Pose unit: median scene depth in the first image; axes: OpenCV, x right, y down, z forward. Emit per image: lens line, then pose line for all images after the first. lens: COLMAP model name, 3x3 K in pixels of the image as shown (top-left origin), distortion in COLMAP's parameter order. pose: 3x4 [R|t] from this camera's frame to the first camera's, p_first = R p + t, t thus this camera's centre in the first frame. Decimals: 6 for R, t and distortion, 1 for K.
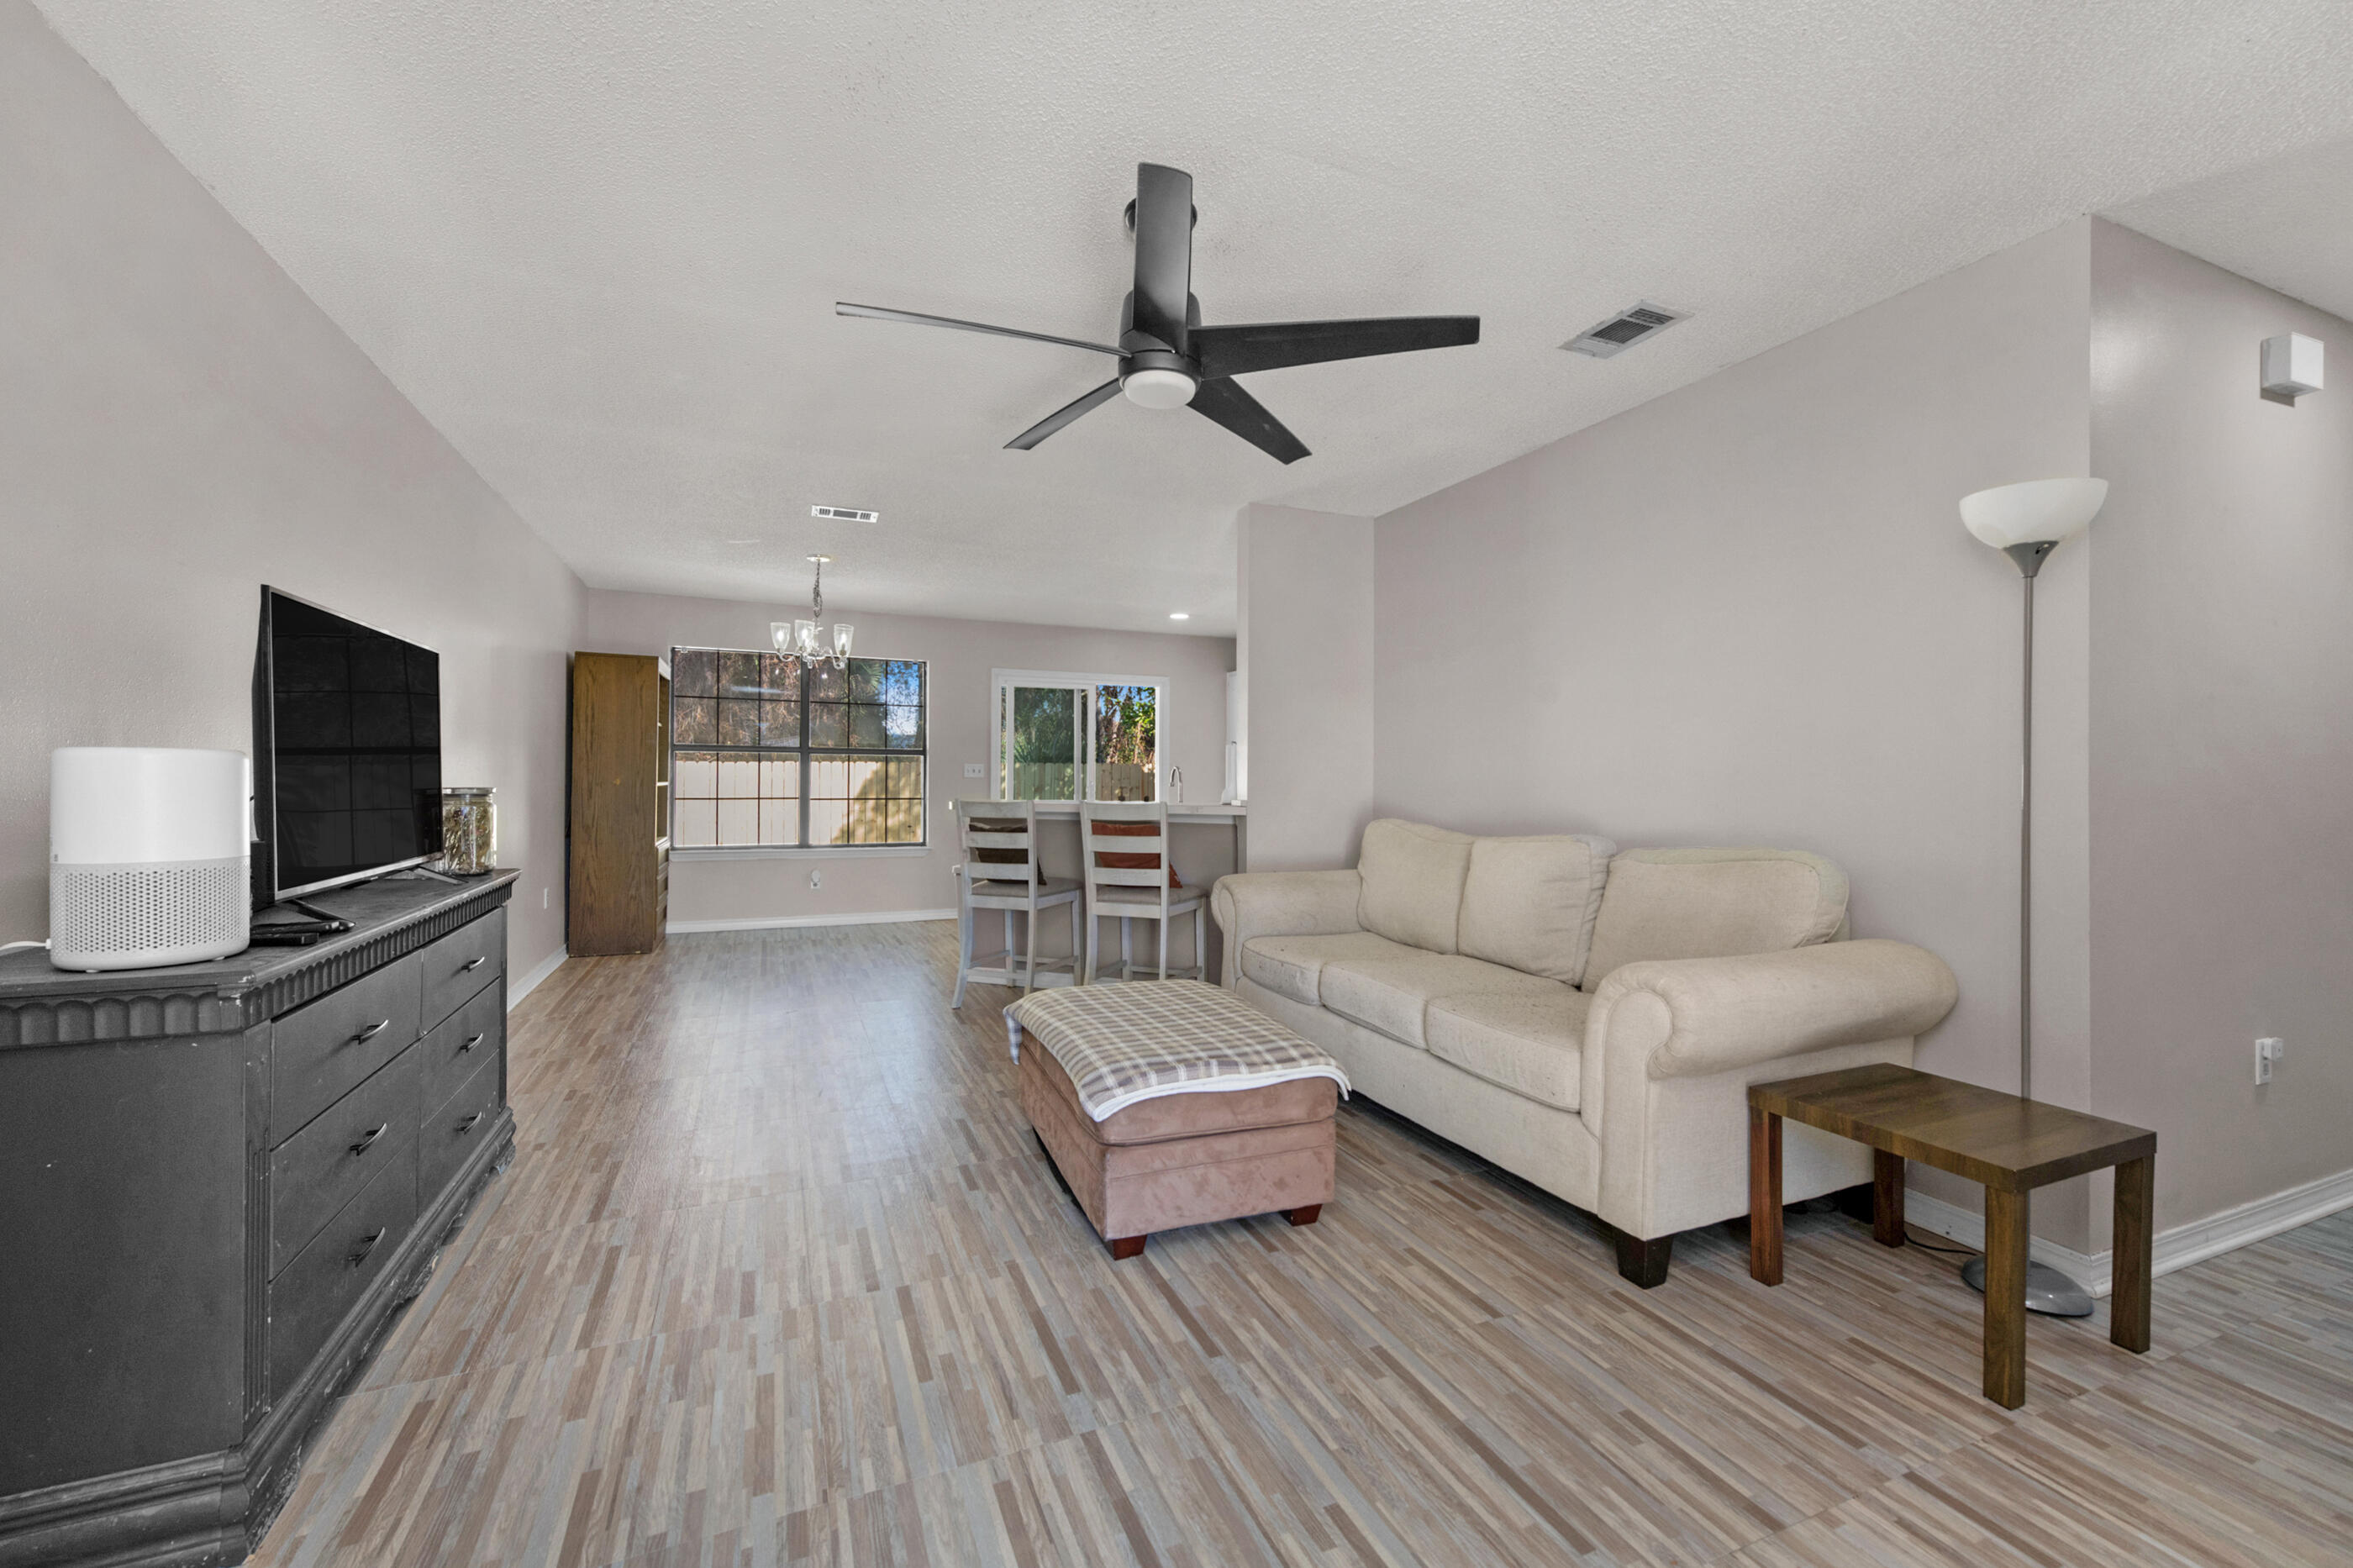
lens RADIAL K [[948.8, 0, 1190.5], [0, 948.8, 779.4], [0, 0, 1]] dist [0.001732, -0.001186]
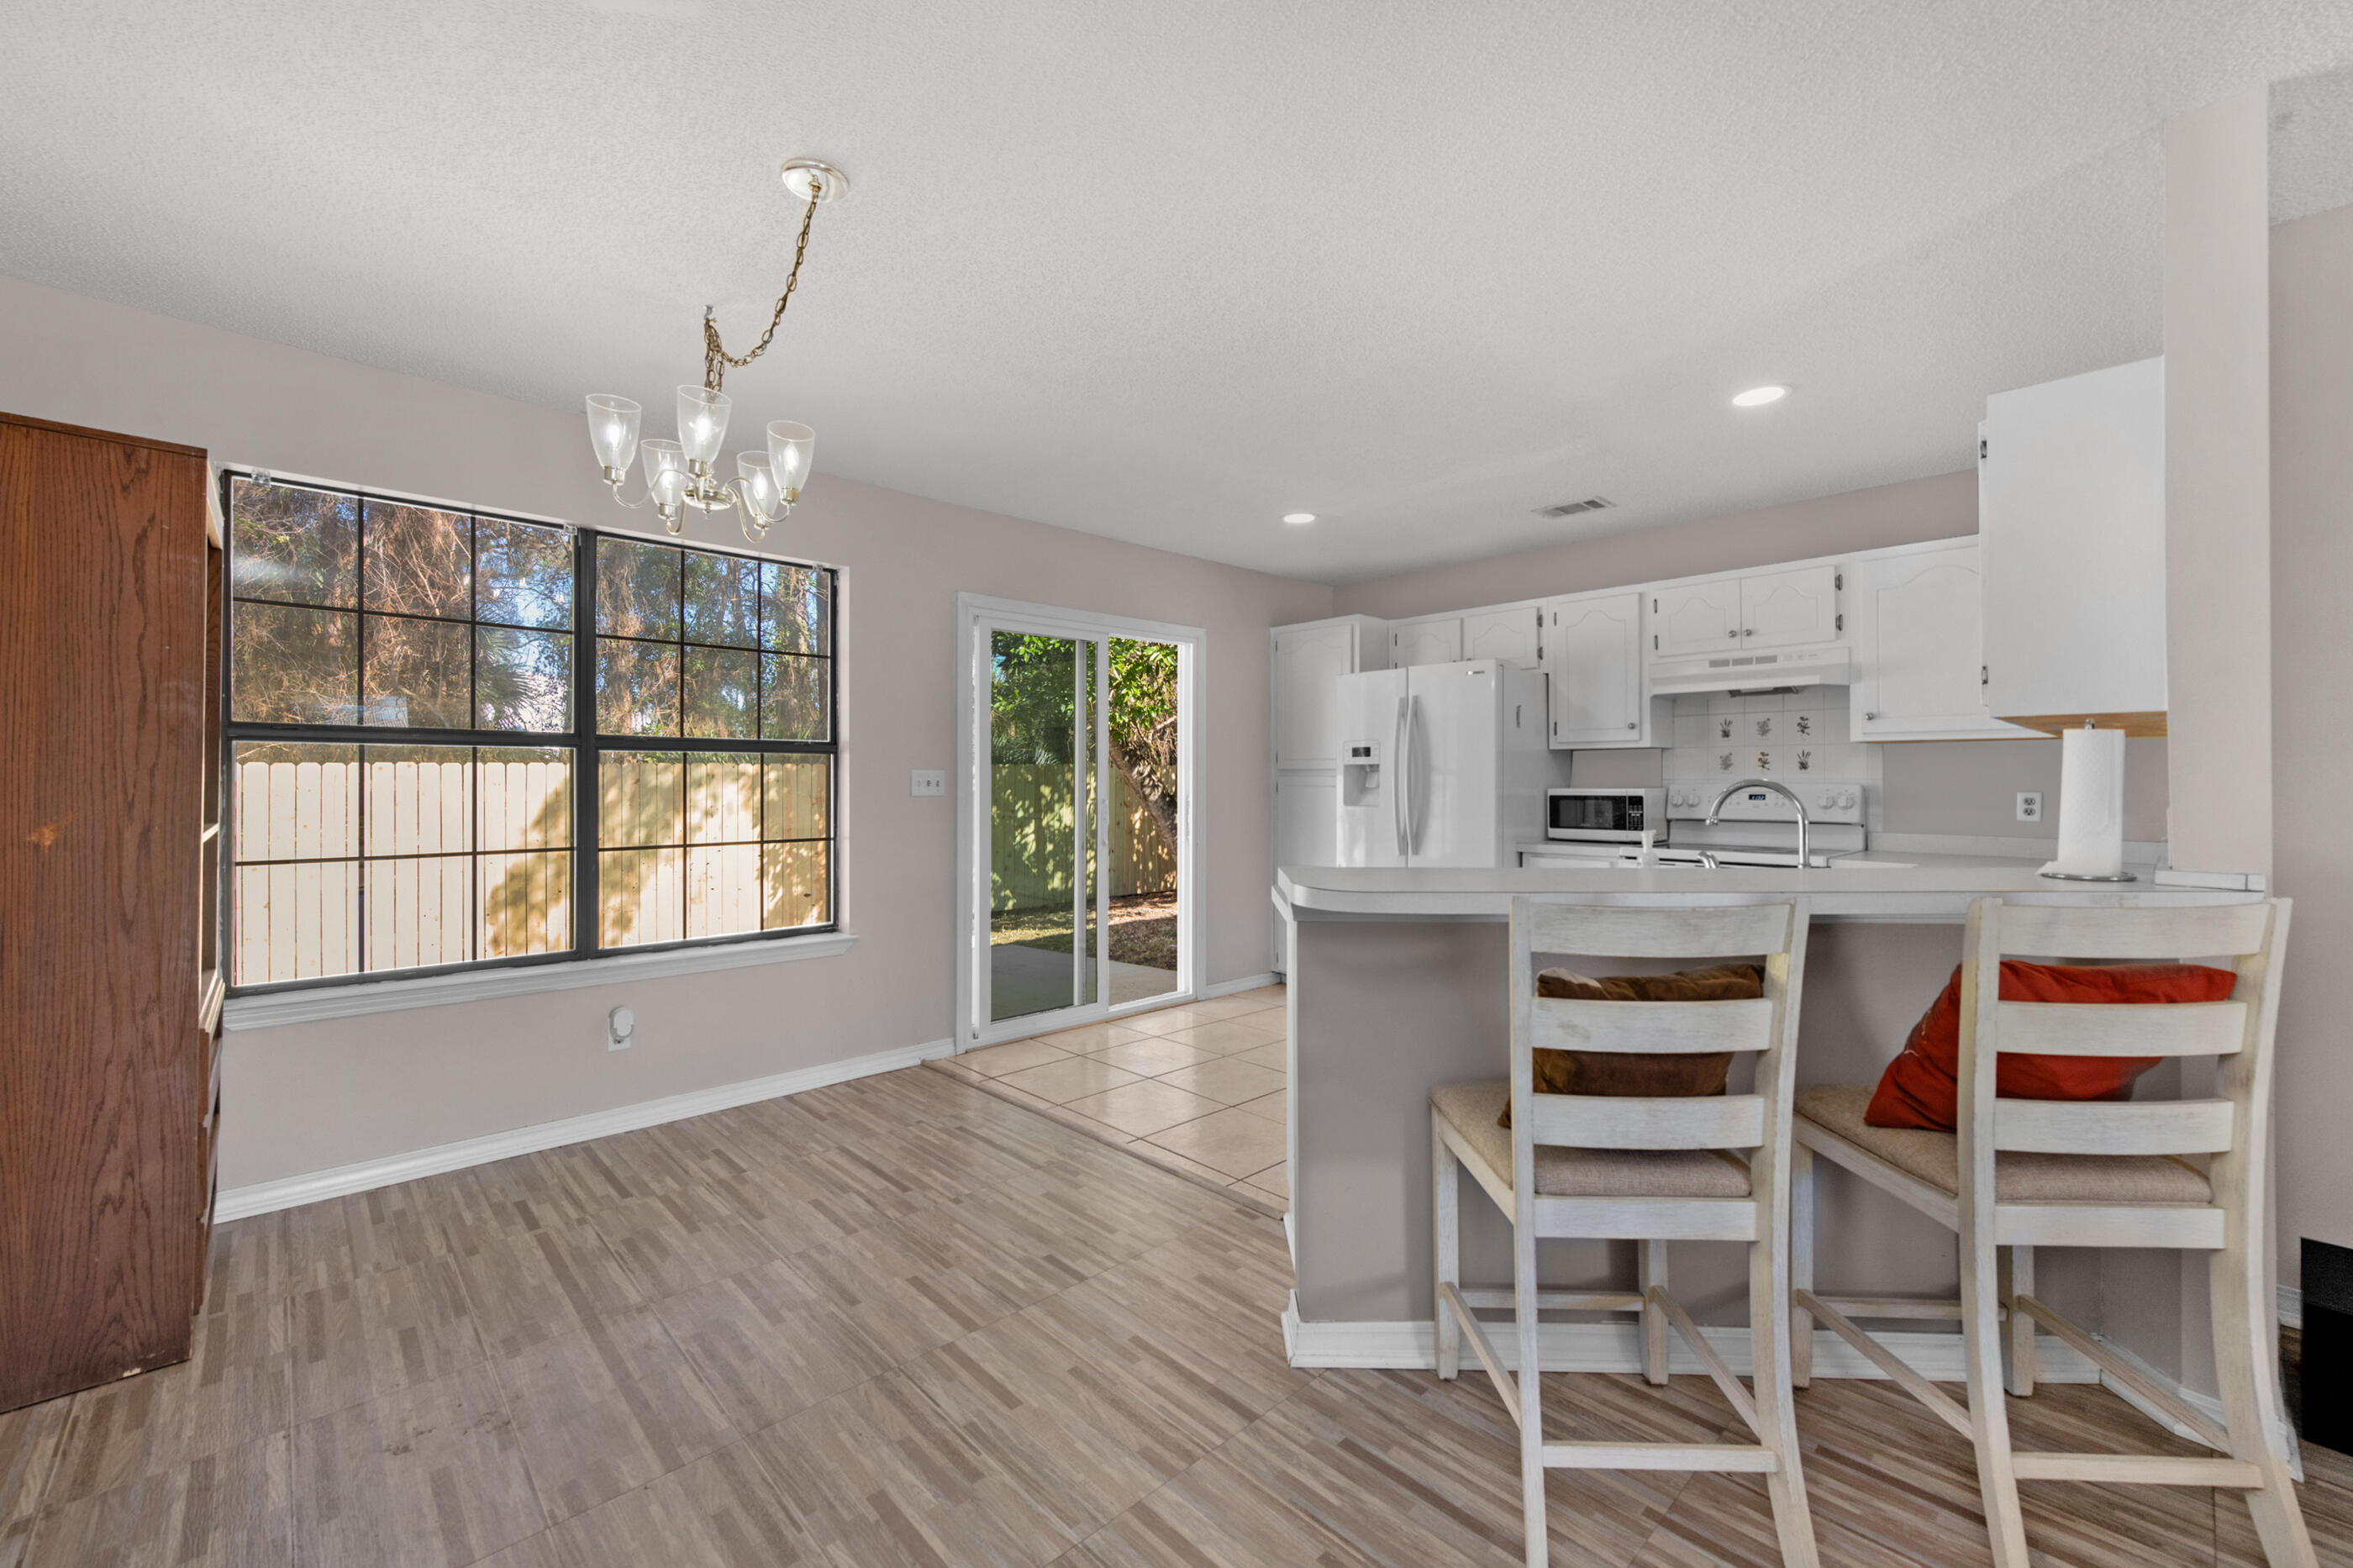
lens RADIAL K [[948.8, 0, 1179.8], [0, 948.8, 778.3], [0, 0, 1]] dist [0.001732, -0.001186]
pose [[0.940545, -0.006730, 0.339603, -1.256933], [0.006482, 0.999977, 0.001865, -0.050958], [-0.339608, 0.000447, 0.940567, 2.037857]]
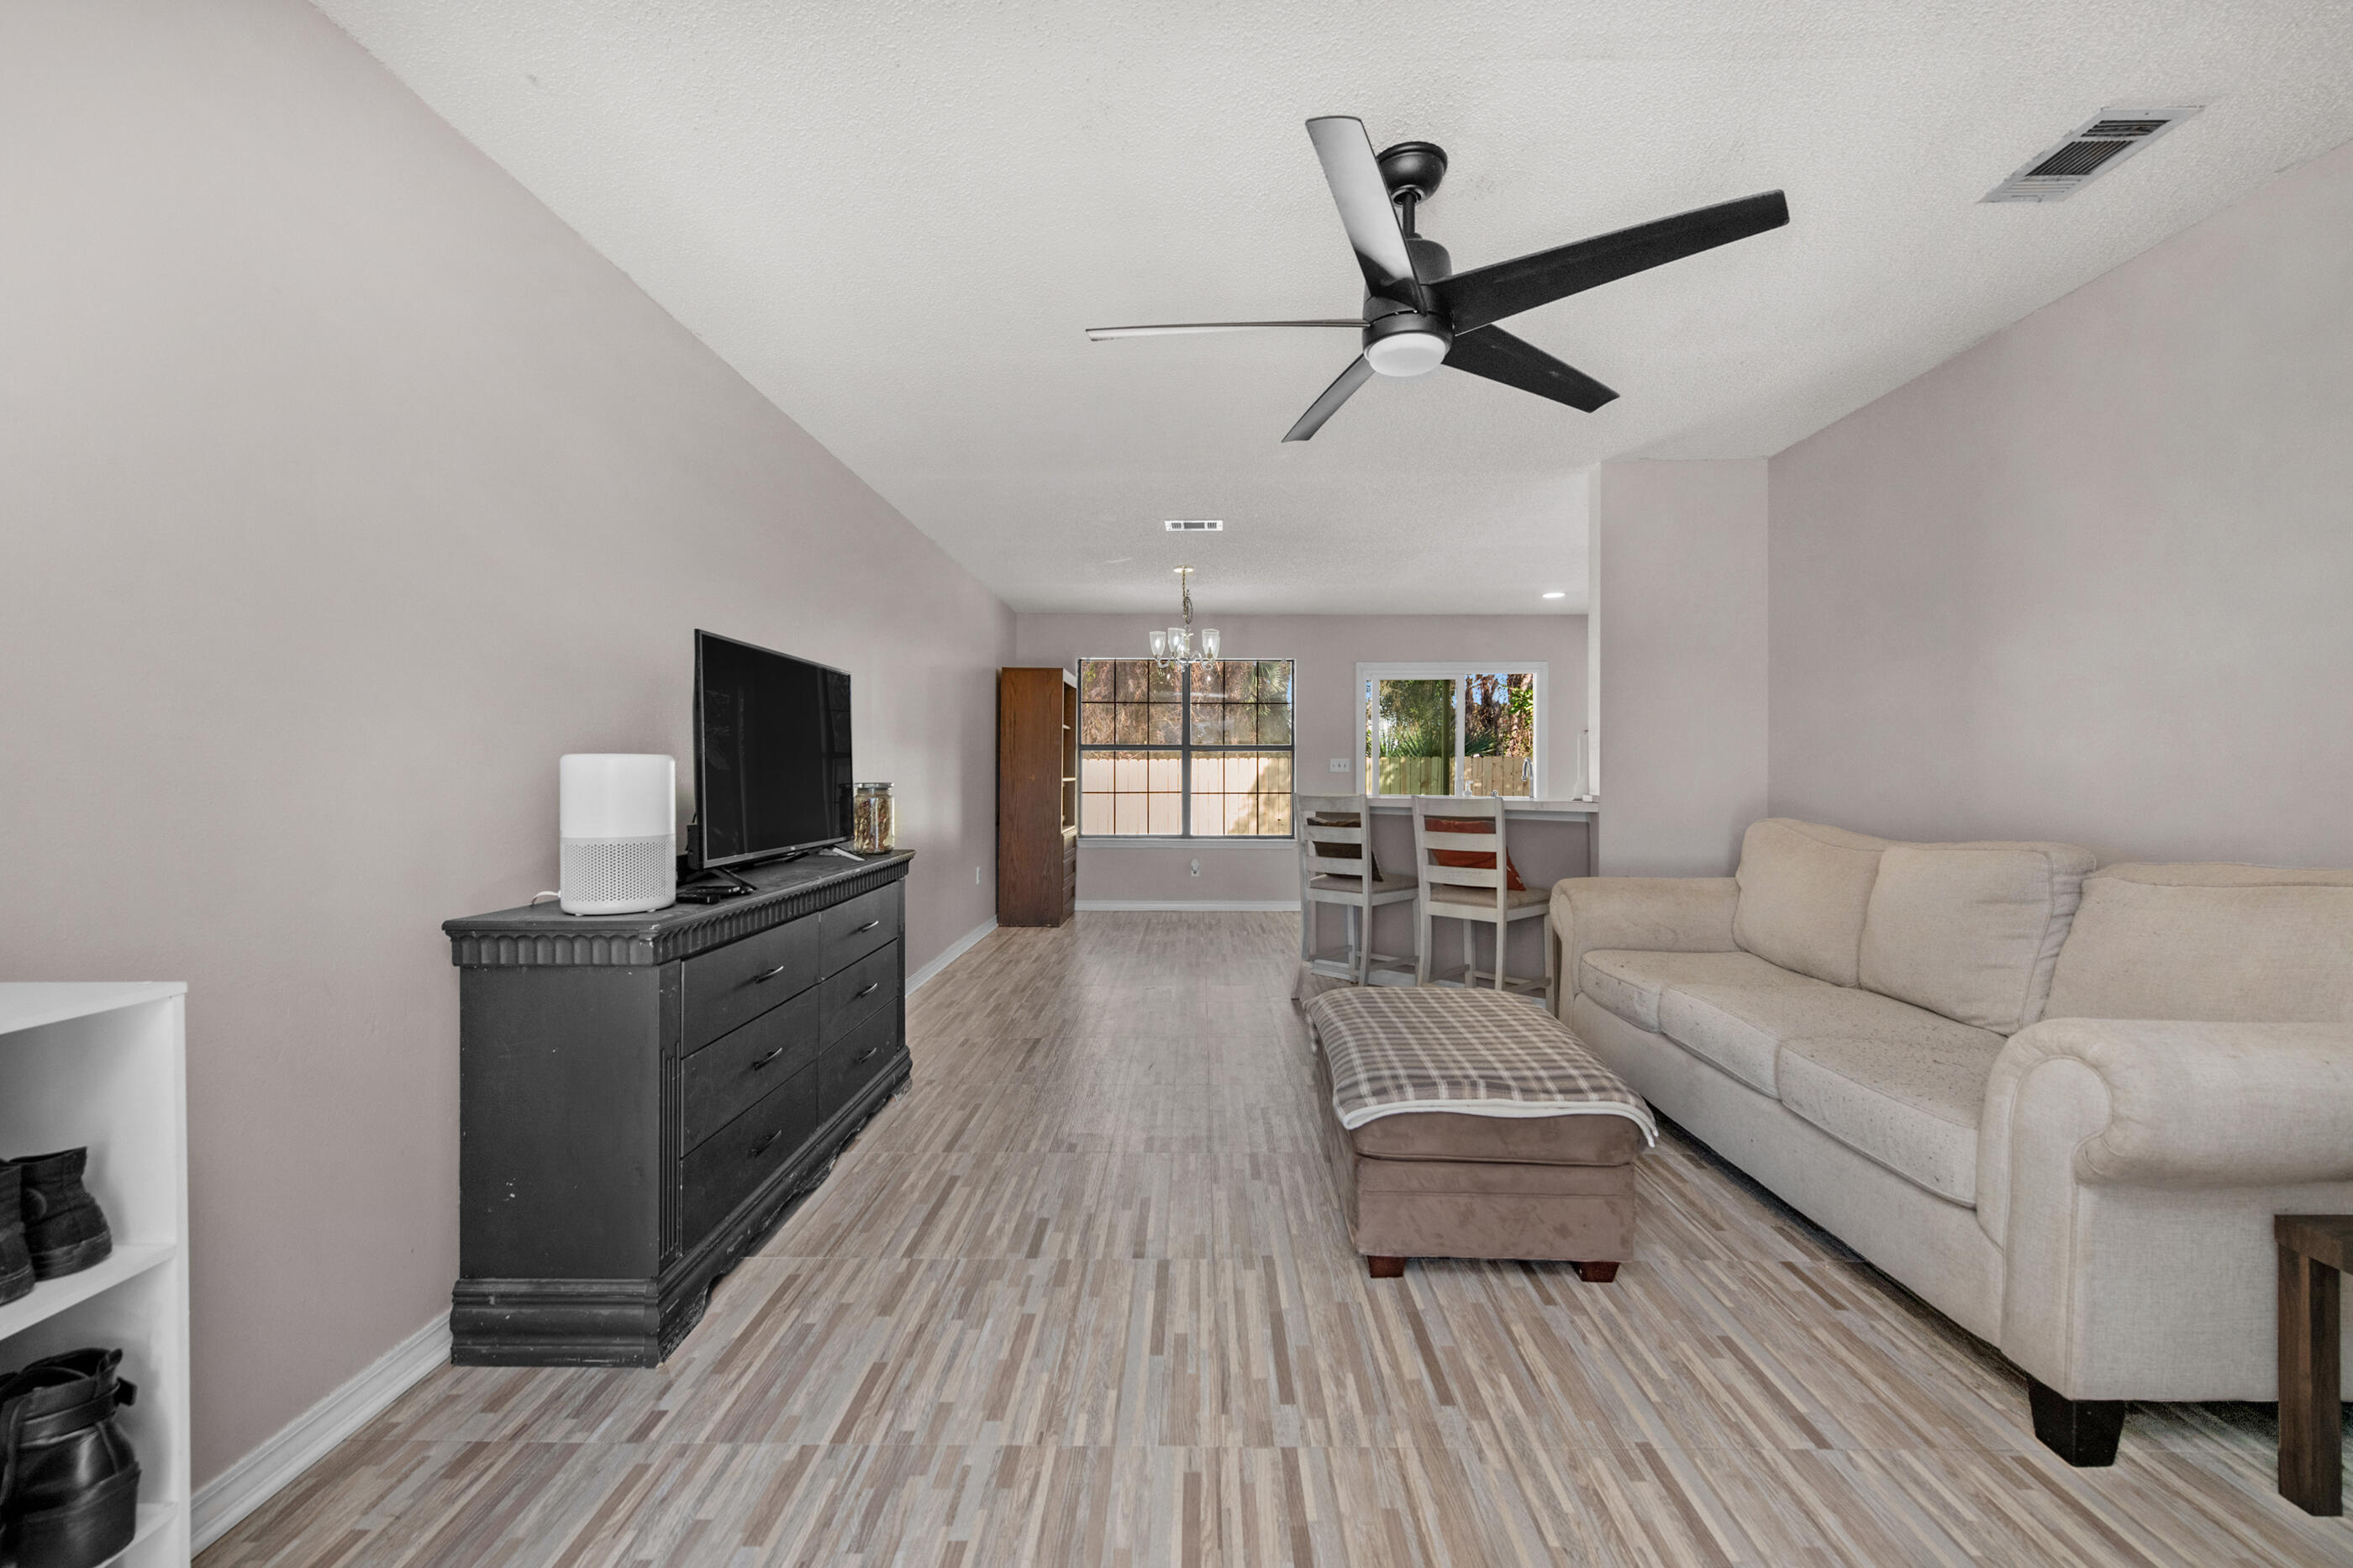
lens RADIAL K [[948.8, 0, 1190.5], [0, 948.8, 777.0], [0, 0, 1]] dist [0.001732, -0.001186]
pose [[0.914805, -0.004529, -0.403869, 0.143498], [0.005804, 0.999981, 0.001934, 0.001418], [0.403853, -0.004113, 0.914815, 0.057150]]
